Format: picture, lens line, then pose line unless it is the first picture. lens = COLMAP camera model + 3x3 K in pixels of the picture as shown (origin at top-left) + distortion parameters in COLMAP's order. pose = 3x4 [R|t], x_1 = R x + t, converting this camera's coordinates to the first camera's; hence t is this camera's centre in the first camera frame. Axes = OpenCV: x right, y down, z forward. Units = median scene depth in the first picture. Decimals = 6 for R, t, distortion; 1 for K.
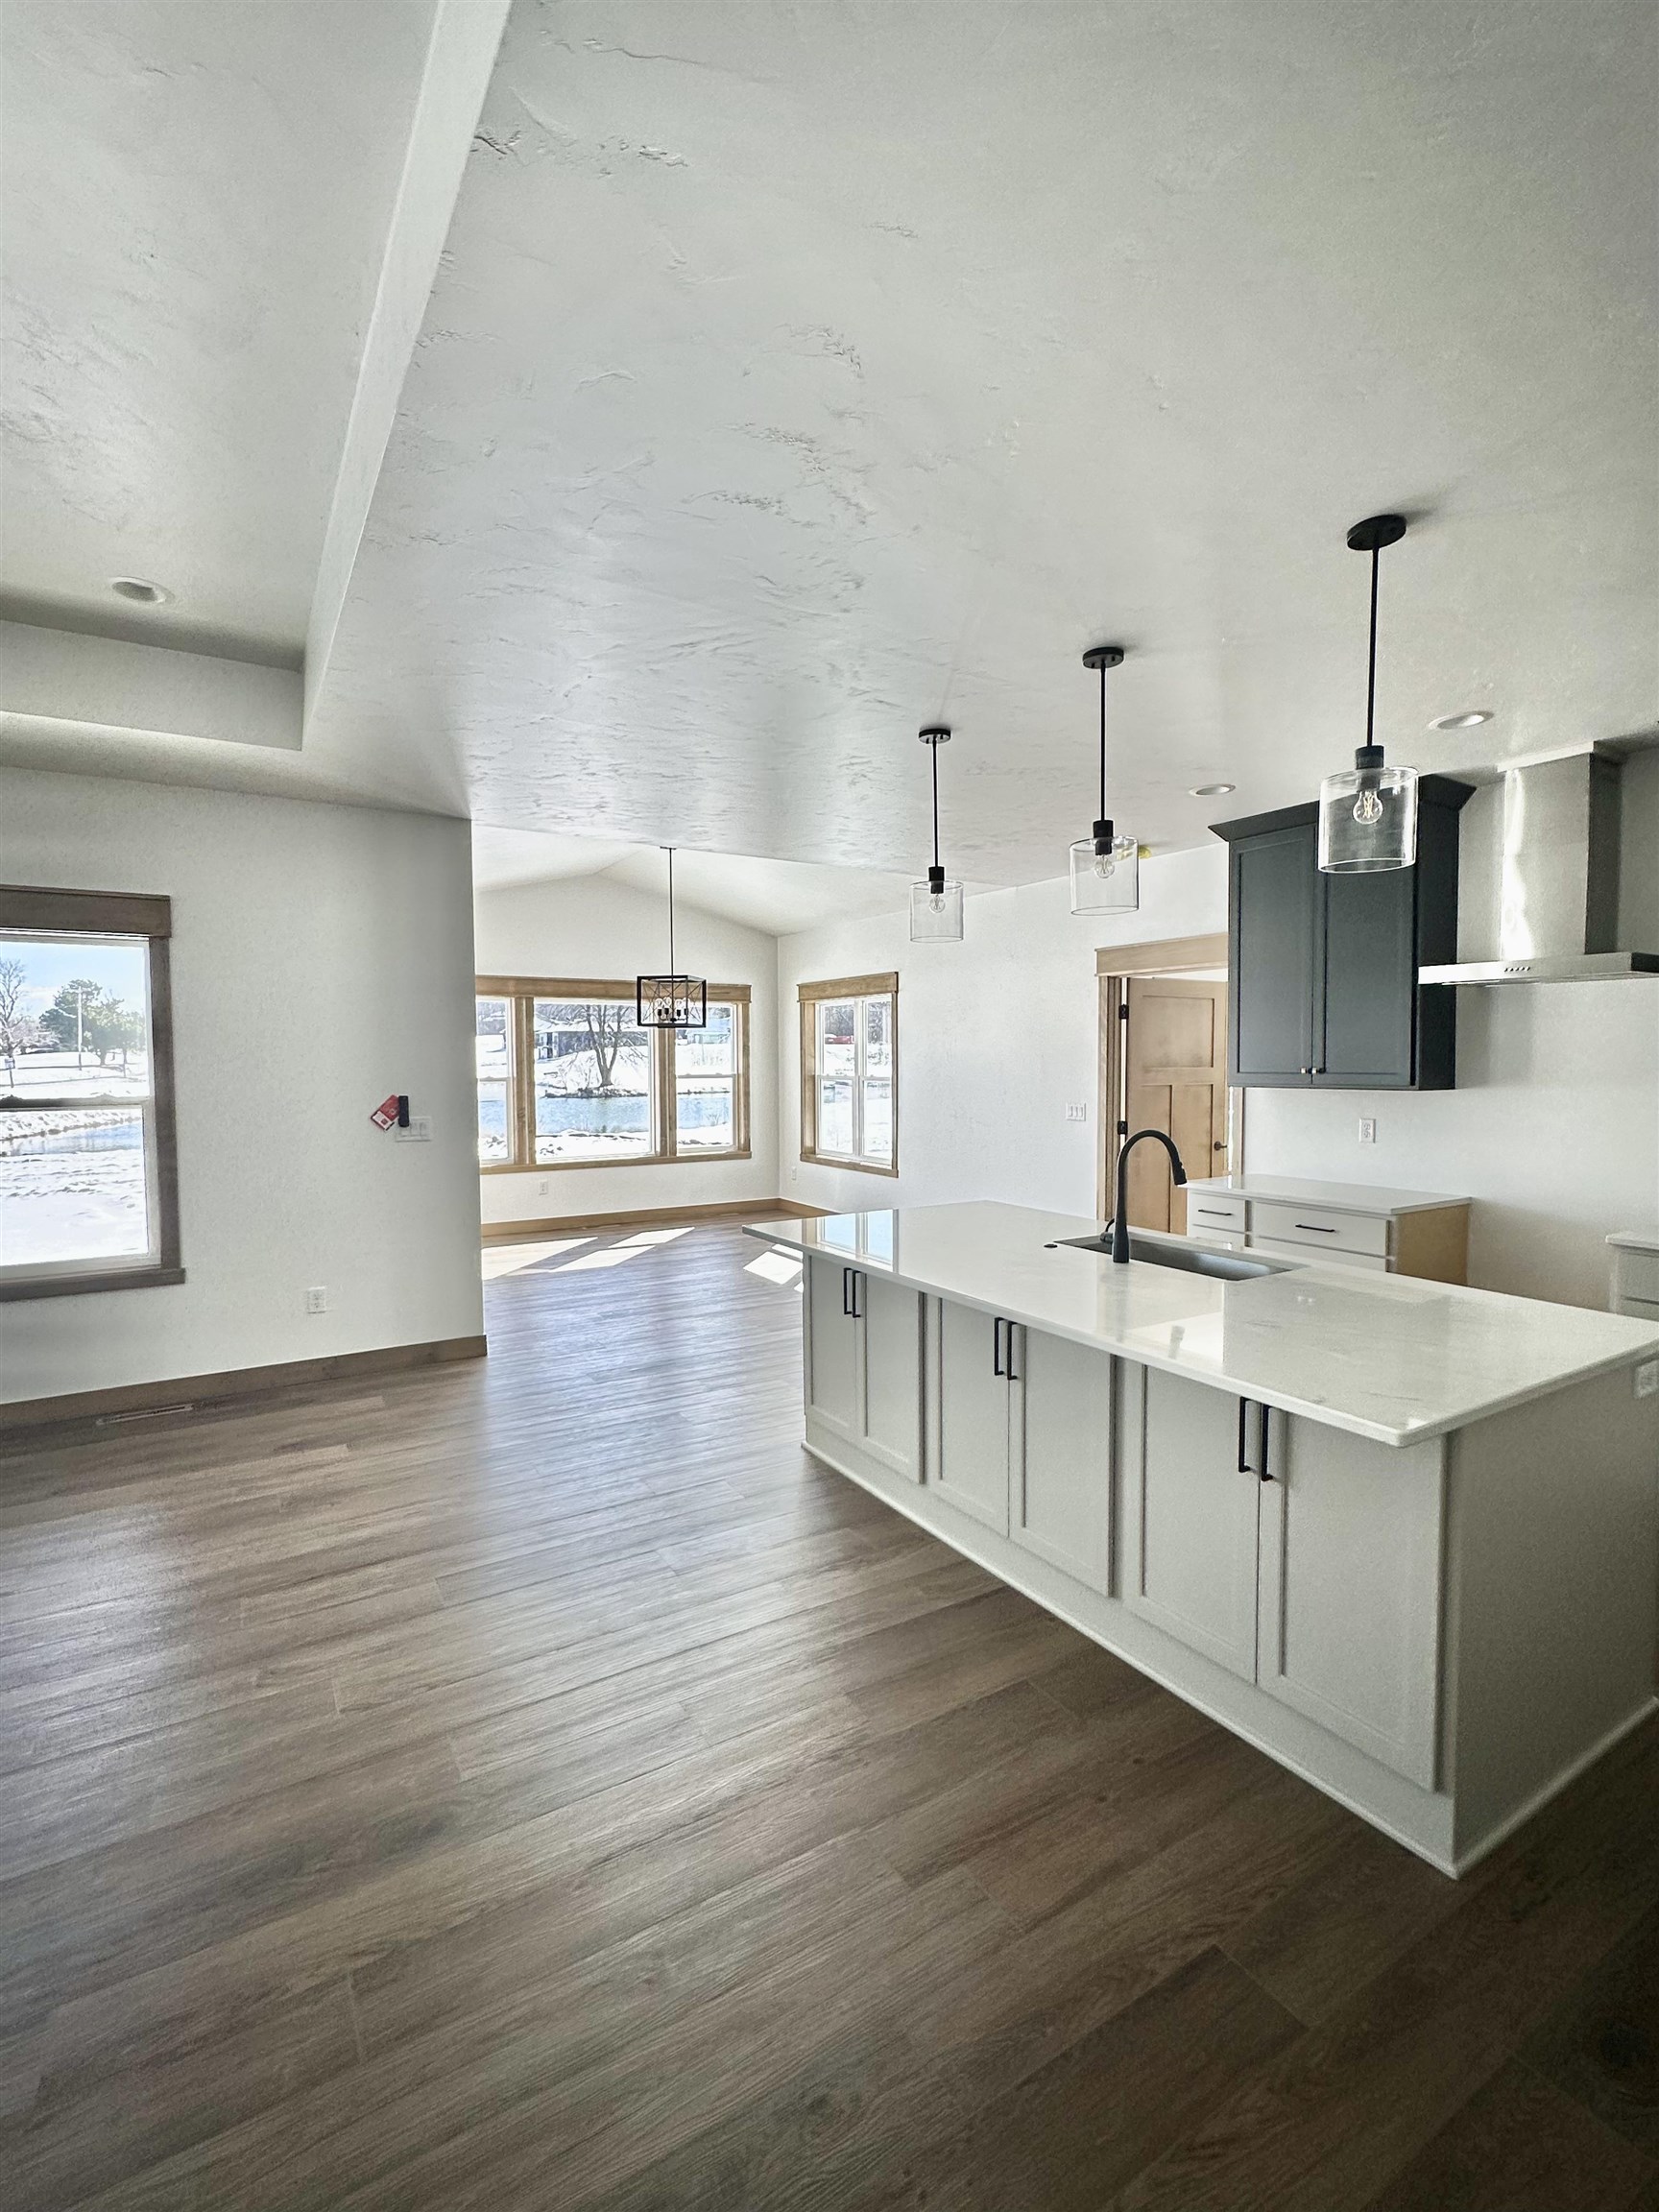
lens RADIAL K [[992.2, 0, 821.4], [0, 992.2, 1105.4], [0, 0, 1]] dist [-0.003729, -0.000001]
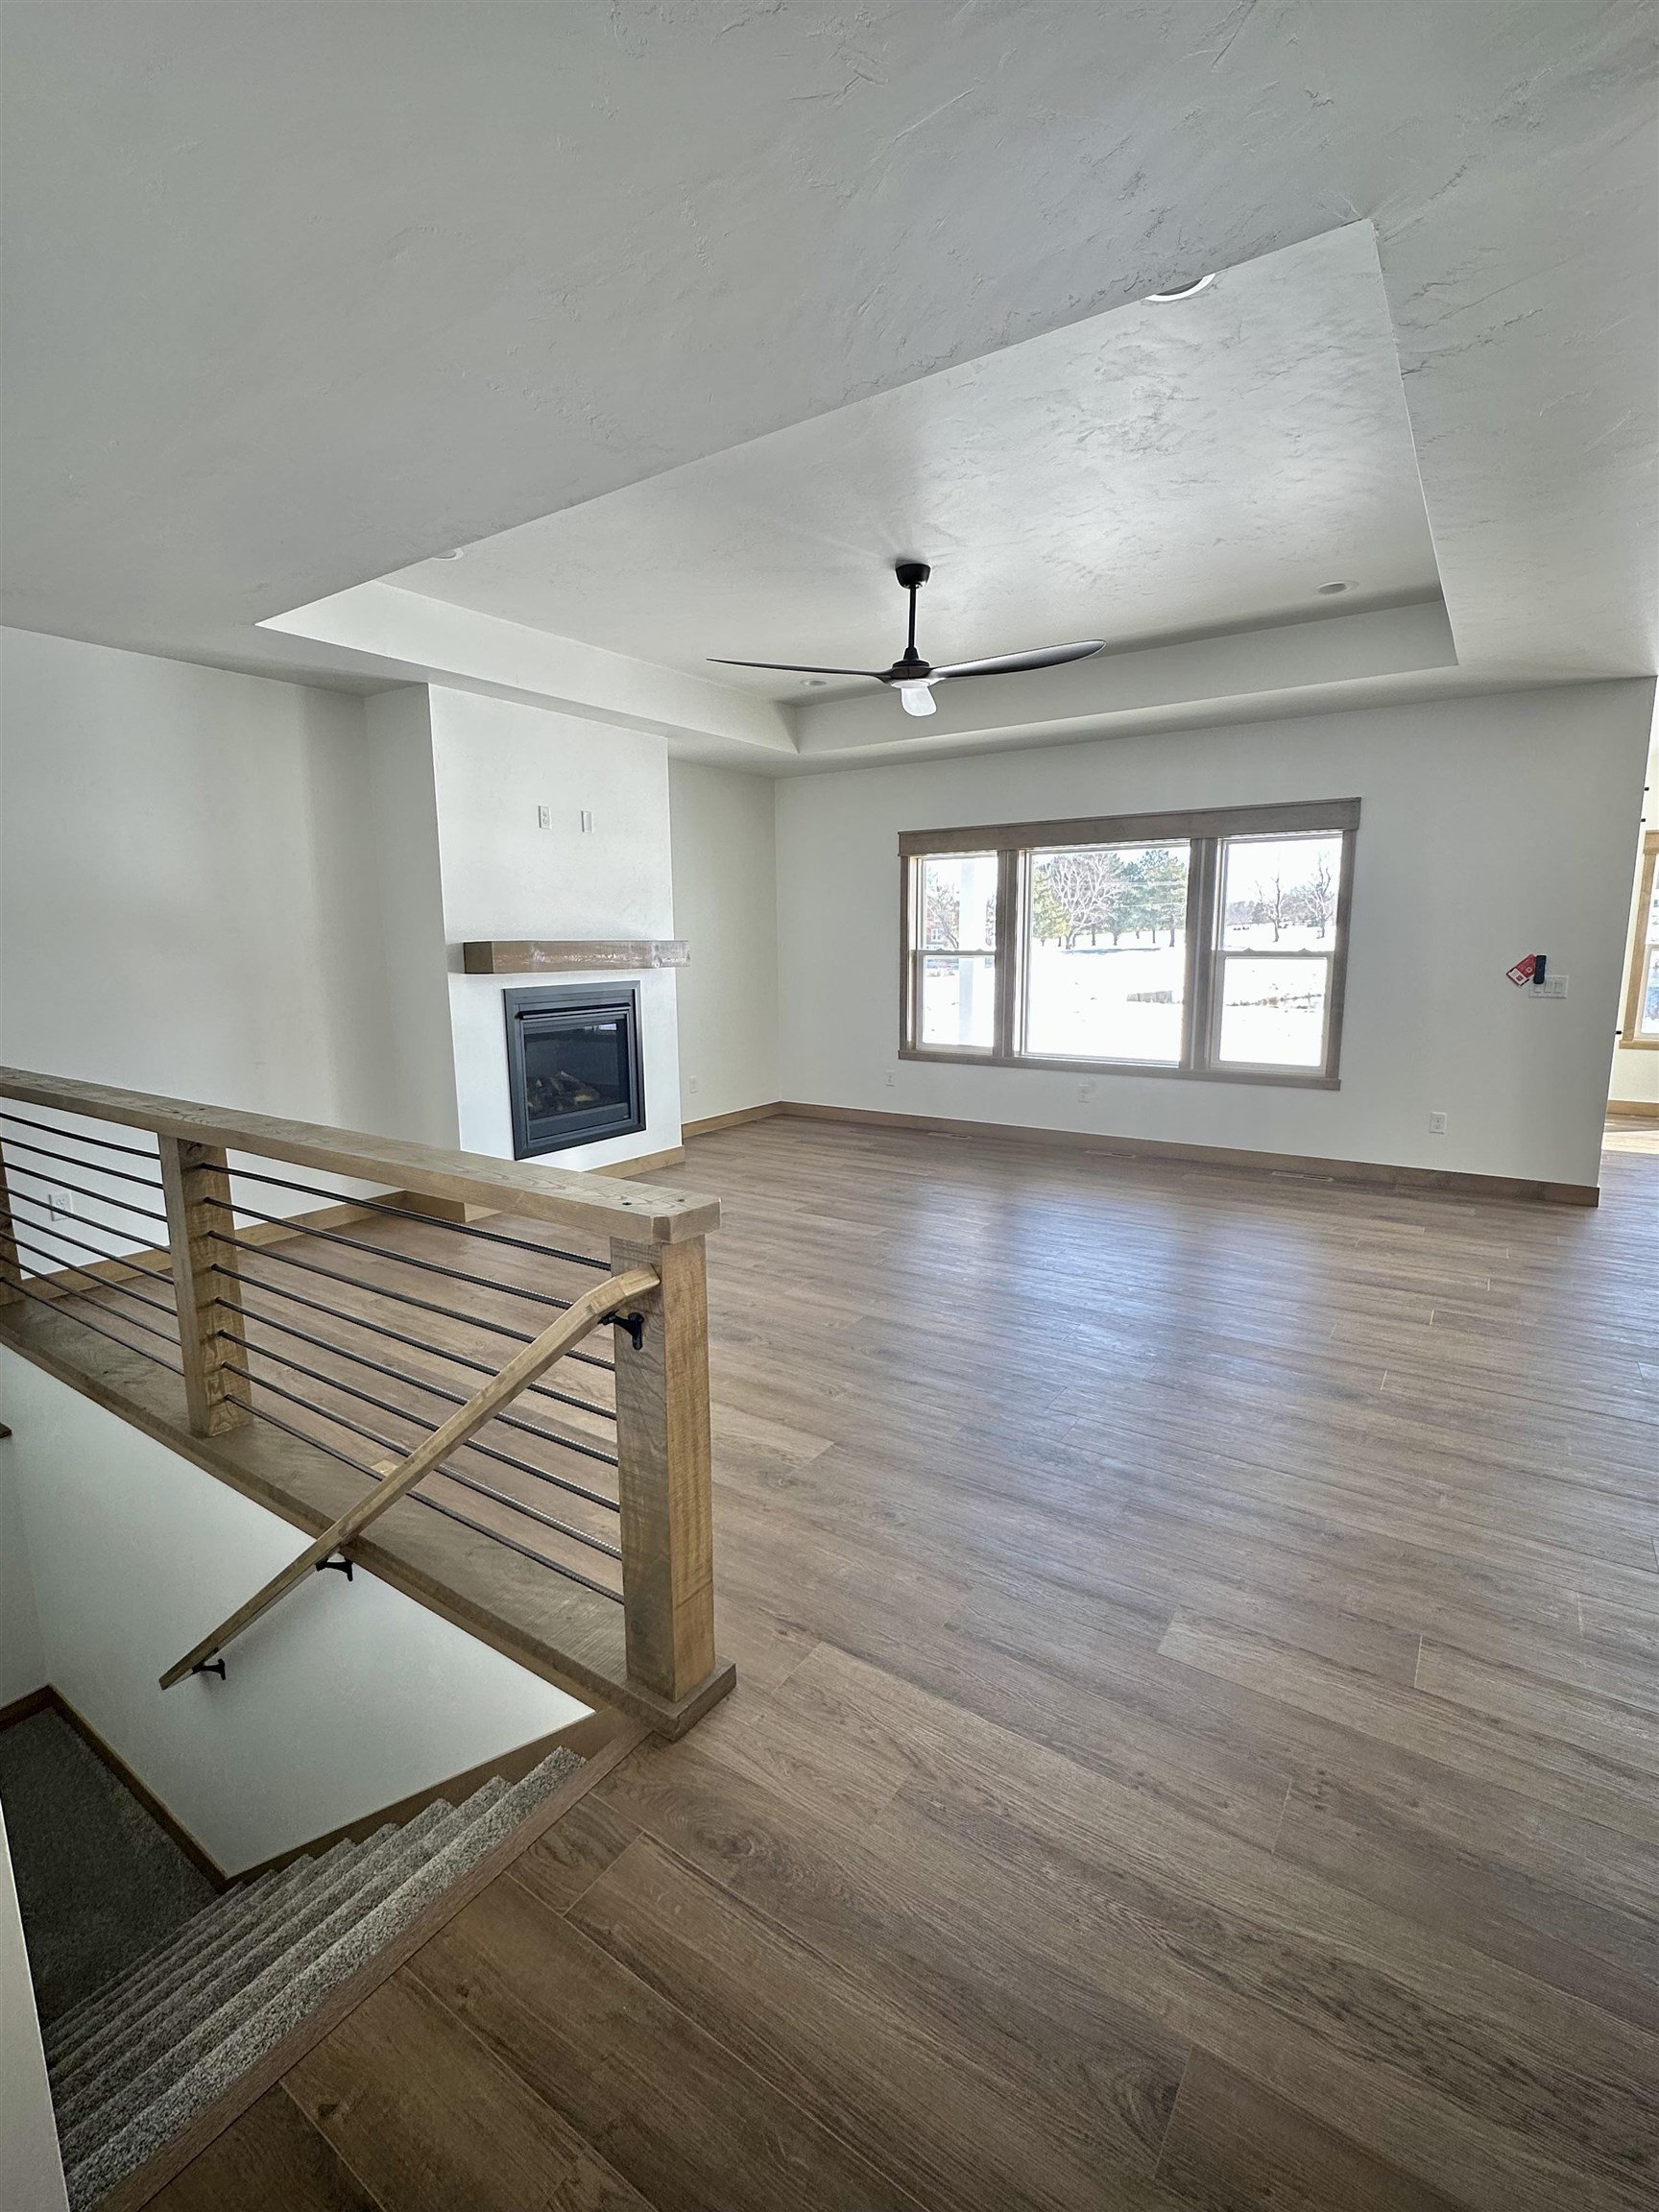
lens RADIAL K [[992.2, 0, 823.9], [0, 992.2, 1100.7], [0, 0, 1]] dist [-0.003729, -0.000001]
pose [[0.416913, 0.151258, -0.896273, 0.279375], [-0.031412, 0.987865, 0.152104, 0.008494], [0.908403, -0.035261, 0.416605, -0.202856]]
